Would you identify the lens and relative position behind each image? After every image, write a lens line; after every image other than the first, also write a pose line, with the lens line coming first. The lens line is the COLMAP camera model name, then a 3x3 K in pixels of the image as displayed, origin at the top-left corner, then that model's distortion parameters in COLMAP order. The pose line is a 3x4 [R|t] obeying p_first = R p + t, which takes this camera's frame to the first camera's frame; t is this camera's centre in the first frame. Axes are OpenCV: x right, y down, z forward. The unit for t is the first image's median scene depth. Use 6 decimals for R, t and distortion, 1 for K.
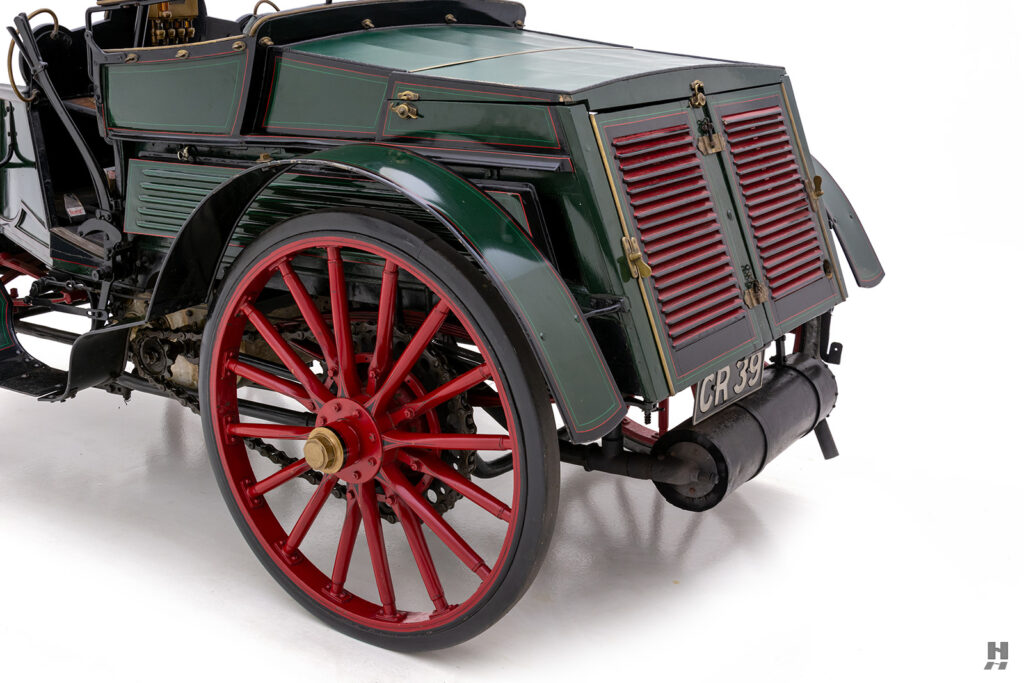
lens RADIAL K [[1227.4, 0, 498.2], [0, 1227.4, 342.3], [0, 0, 1]] dist [-0.009138, 0.038181]
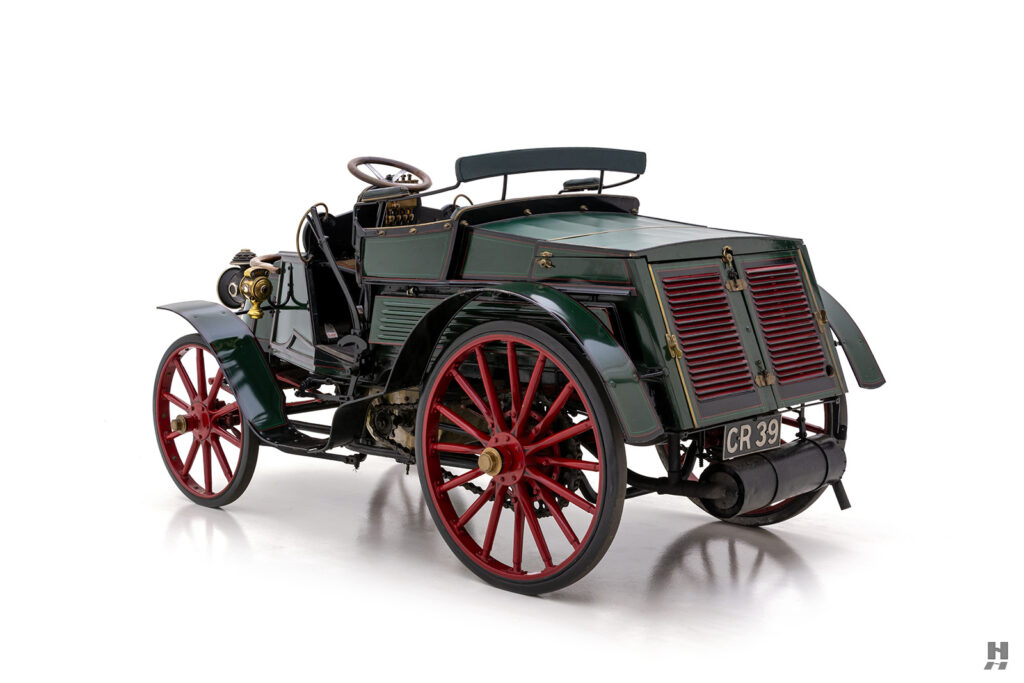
lens RADIAL K [[1458.6, 0, 512.0], [0, 1458.6, 341.5], [0, 0, 1]] dist [0.004422, 0.020058]
pose [[0.990288, 0.009052, -0.138734, 0.141497], [-0.030981, 0.987155, -0.156732, 0.207434], [0.135533, 0.159508, 0.977849, -0.844445]]
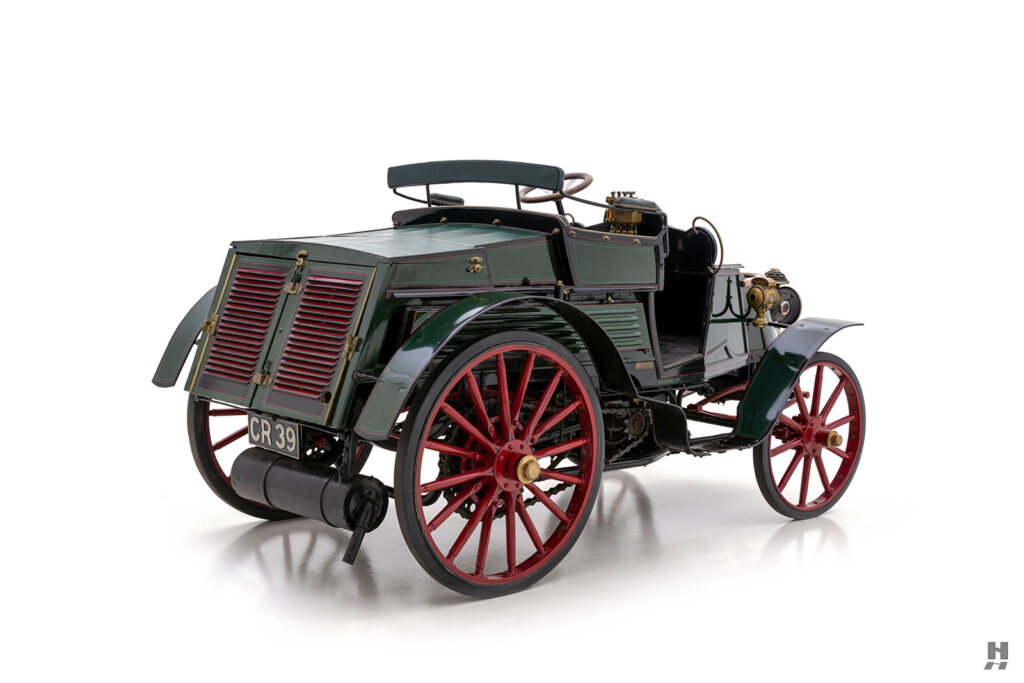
lens RADIAL K [[1458.6, 0, 512.0], [0, 1458.6, 341.5], [0, 0, 1]] dist [0.004422, 0.020058]
pose [[-0.205623, 0.095445, -0.973966, 1.925381], [-0.307136, 0.938655, 0.156827, -0.466370], [0.929186, 0.331387, -0.163695, 1.534736]]
